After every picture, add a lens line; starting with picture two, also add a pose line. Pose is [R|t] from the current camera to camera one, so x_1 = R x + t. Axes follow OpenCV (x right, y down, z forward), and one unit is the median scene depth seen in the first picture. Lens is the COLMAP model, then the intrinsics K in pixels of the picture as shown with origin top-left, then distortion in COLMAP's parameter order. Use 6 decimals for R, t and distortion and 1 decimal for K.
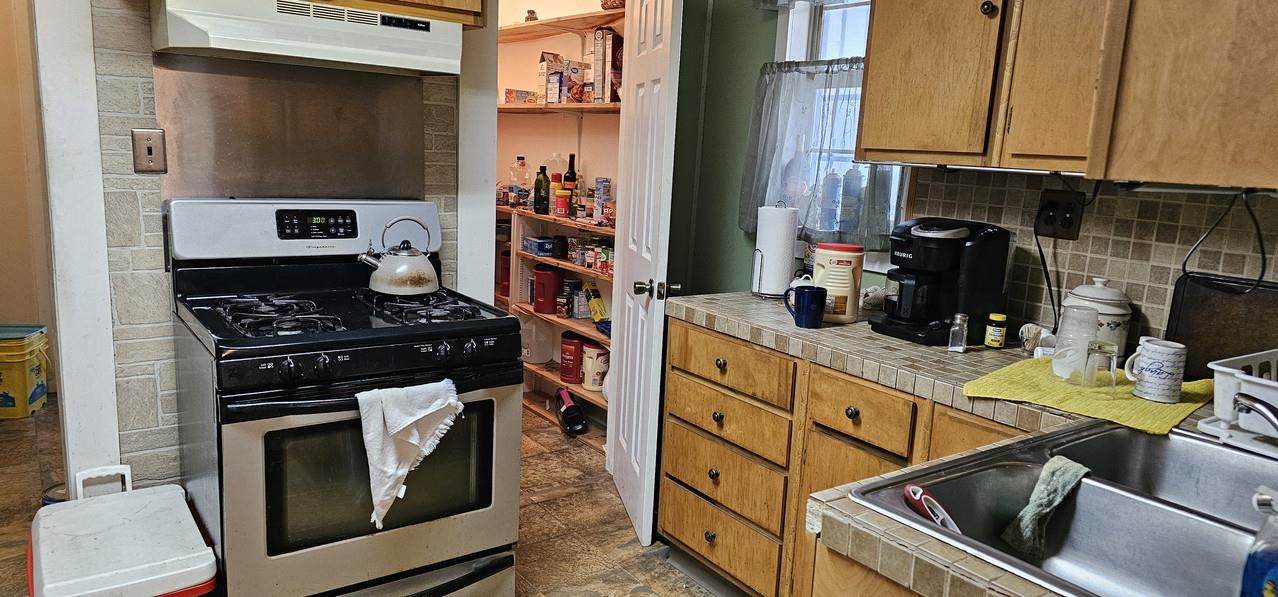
lens RADIAL K [[843.9, 0, 641.2], [0, 843.9, 304.9], [0, 0, 1]] dist [0.105818, -0.137649]
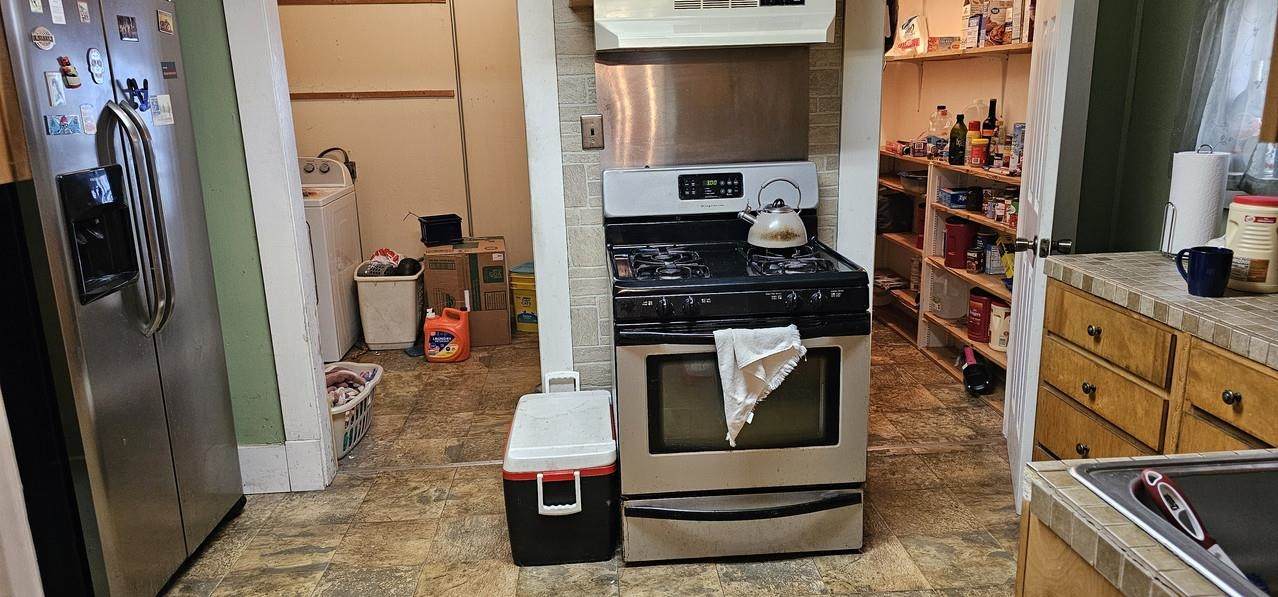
lens RADIAL K [[843.9, 0, 641.2], [0, 843.9, 304.9], [0, 0, 1]] dist [0.105818, -0.137649]
pose [[0.842011, 0.057992, -0.536334, 0.179308], [-0.024948, 0.997327, 0.068671, -0.009268], [0.538883, -0.044442, 0.841208, -0.039004]]
